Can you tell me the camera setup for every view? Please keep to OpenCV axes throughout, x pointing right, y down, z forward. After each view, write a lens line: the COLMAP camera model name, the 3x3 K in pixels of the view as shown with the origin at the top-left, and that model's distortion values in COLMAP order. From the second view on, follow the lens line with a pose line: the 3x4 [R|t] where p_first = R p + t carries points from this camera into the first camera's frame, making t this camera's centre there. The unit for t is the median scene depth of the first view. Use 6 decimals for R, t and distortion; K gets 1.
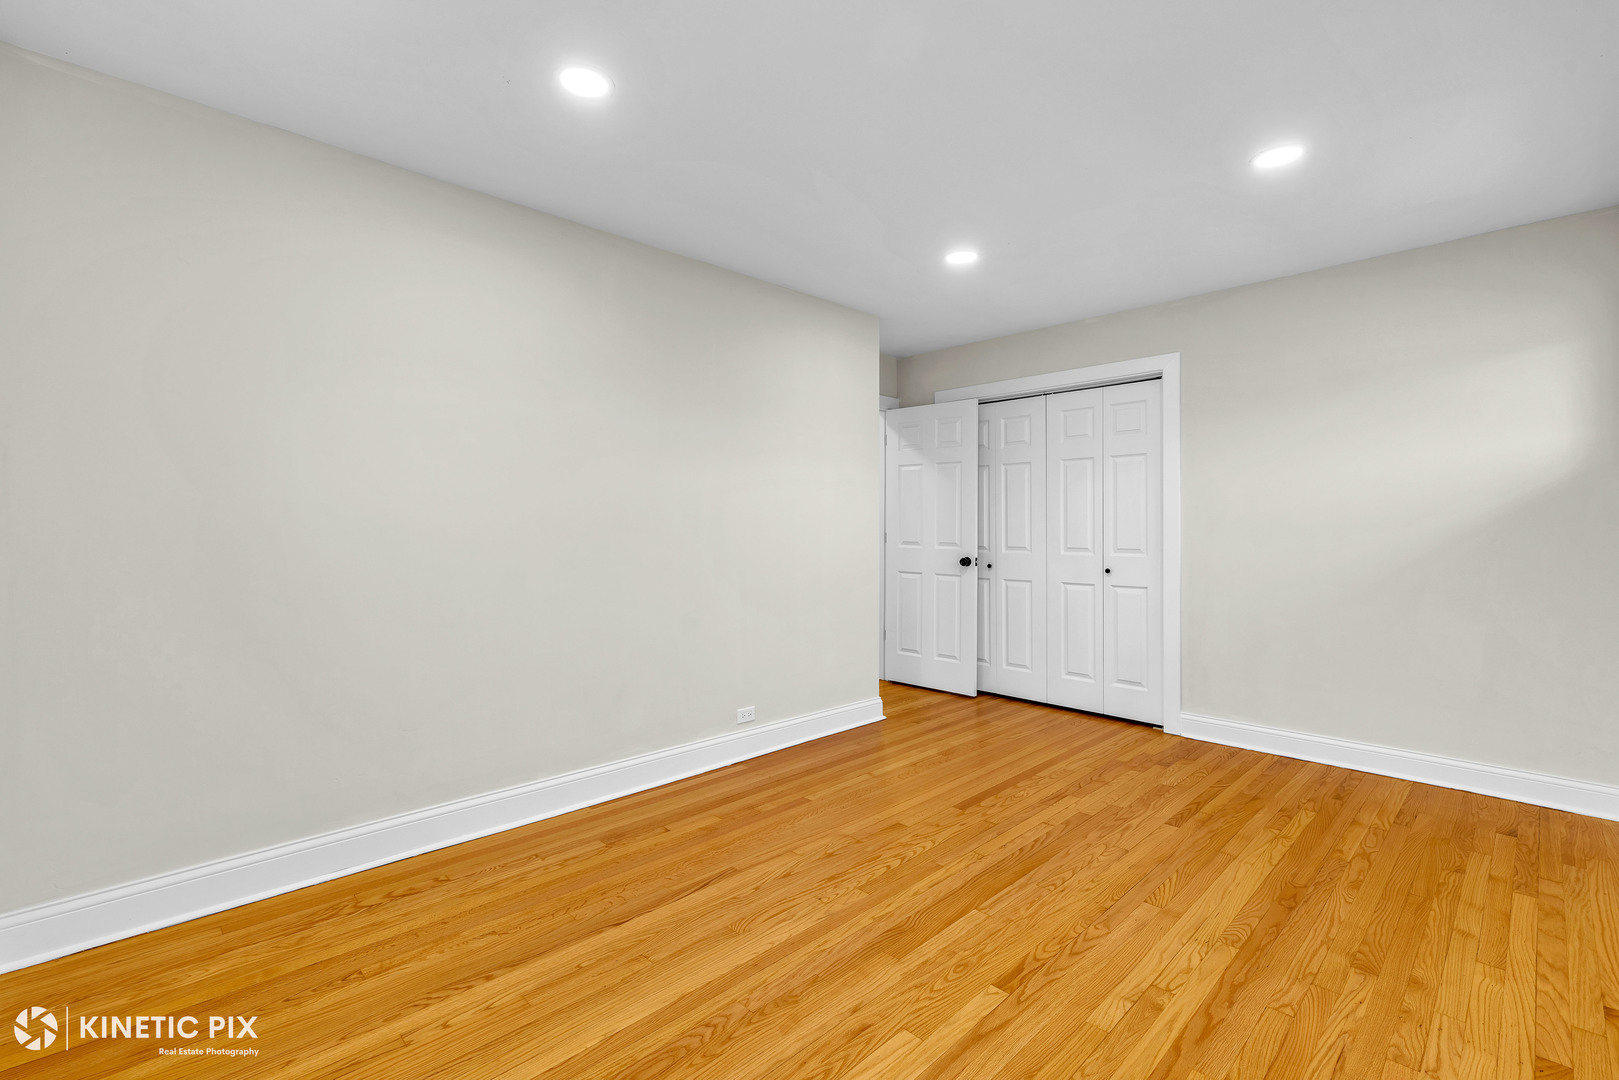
lens RADIAL K [[710.9, 0, 810.6], [0, 710.9, 534.5], [0, 0, 1]] dist [-0.003414, -0.000182]
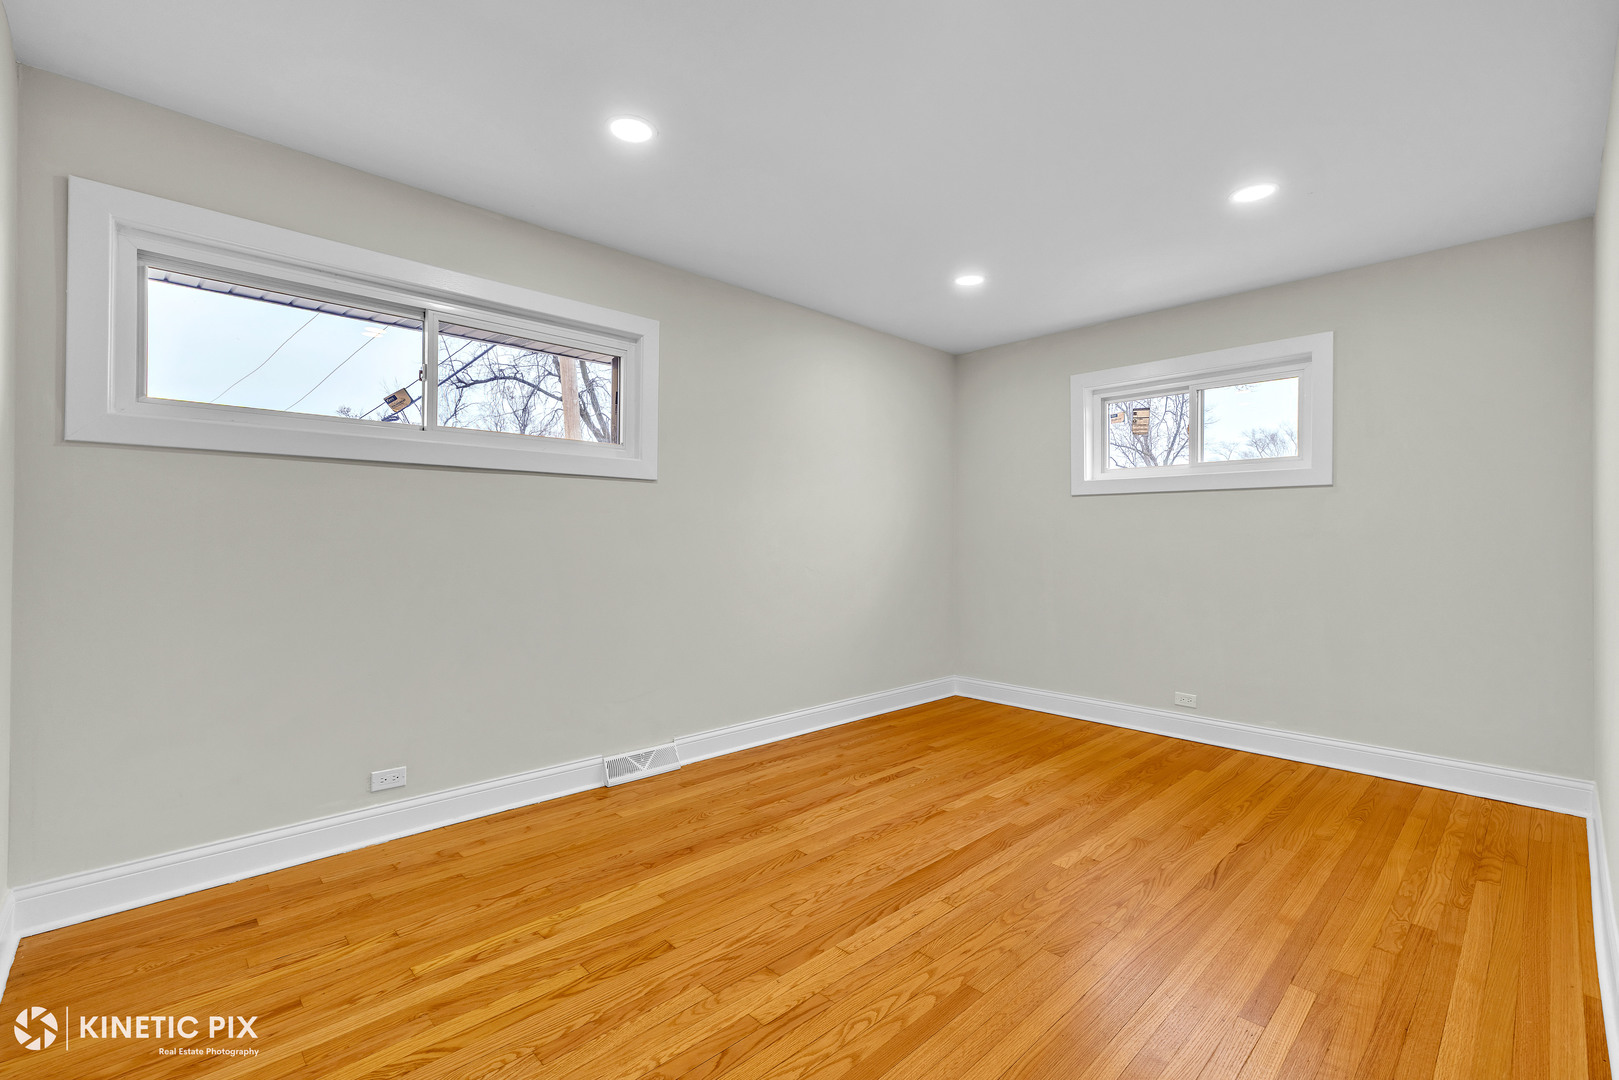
lens RADIAL K [[710.9, 0, 807.3], [0, 710.9, 529.7], [0, 0, 1]] dist [-0.003414, -0.000182]
pose [[-0.999949, -0.003415, 0.009542, 0.414400], [-0.003411, 0.999994, 0.000460, -0.005294], [-0.009543, 0.000427, -0.999954, 1.929158]]
